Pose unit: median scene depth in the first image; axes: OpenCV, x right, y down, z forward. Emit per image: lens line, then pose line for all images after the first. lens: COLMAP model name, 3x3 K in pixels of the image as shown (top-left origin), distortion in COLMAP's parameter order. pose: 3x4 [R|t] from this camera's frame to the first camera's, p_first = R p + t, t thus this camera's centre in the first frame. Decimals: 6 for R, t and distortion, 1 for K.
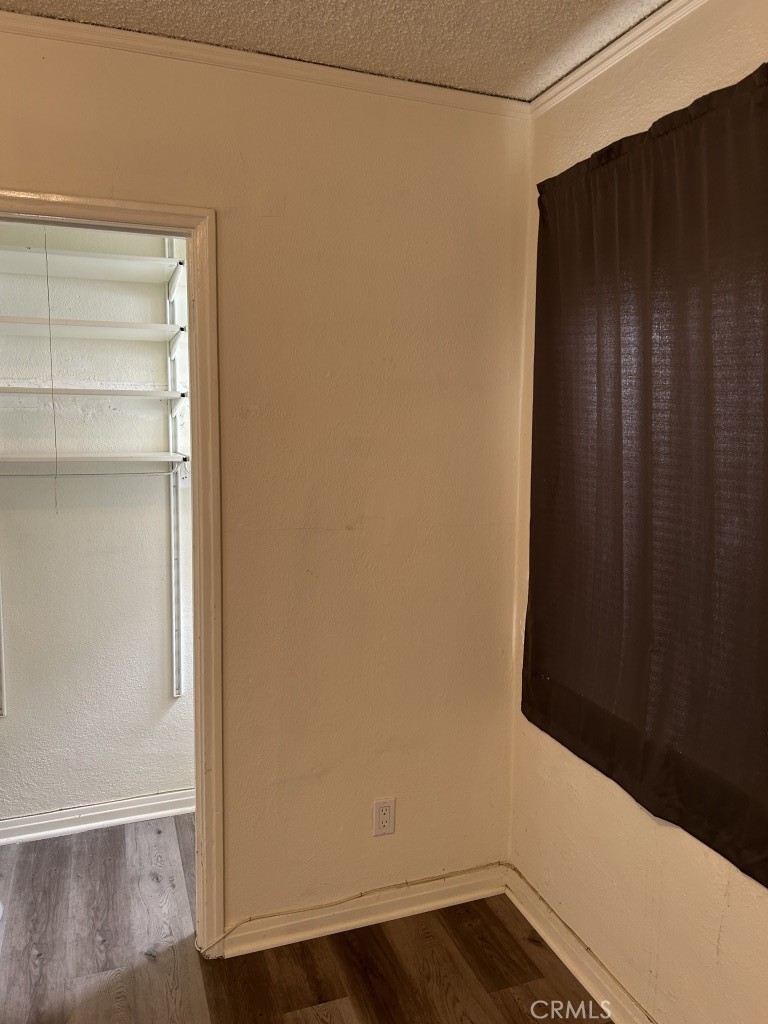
lens RADIAL K [[774.3, 0, 381.0], [0, 774.3, 505.6], [0, 0, 1]] dist [0.031512, -0.034183]
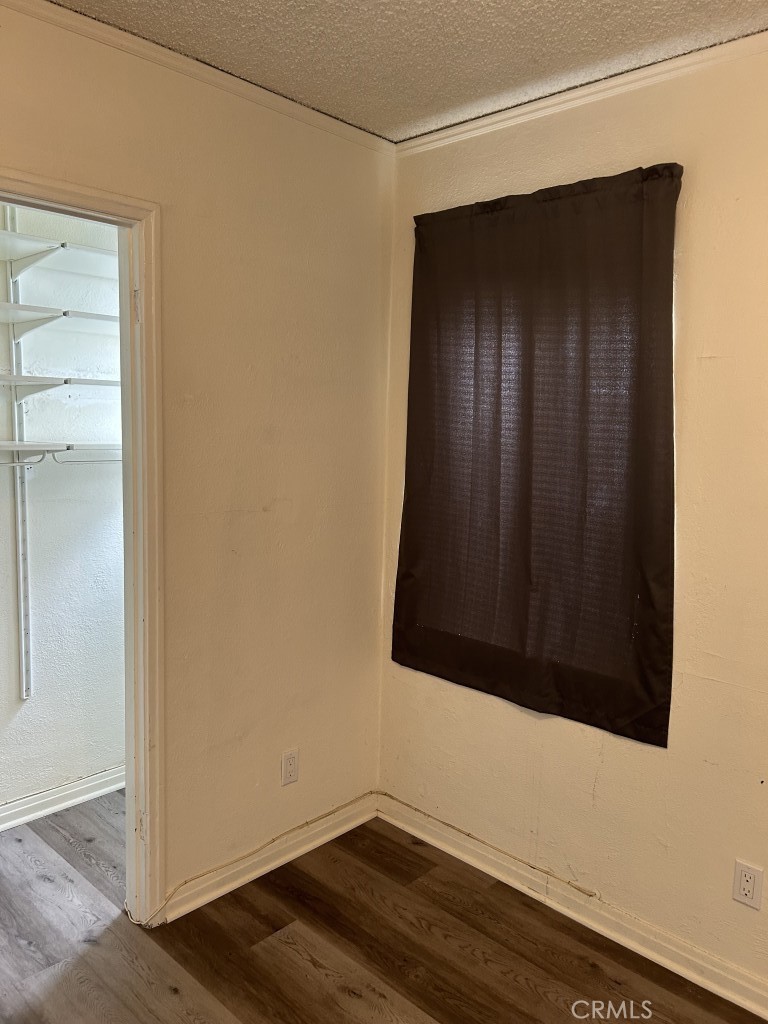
lens RADIAL K [[774.3, 0, 378.8], [0, 774.3, 520.4], [0, 0, 1]] dist [0.031512, -0.034183]
pose [[0.899474, -0.043429, 0.434810, -0.397815], [0.032181, 0.998930, 0.033202, 0.013754], [-0.435787, -0.015872, 0.899910, -0.063737]]
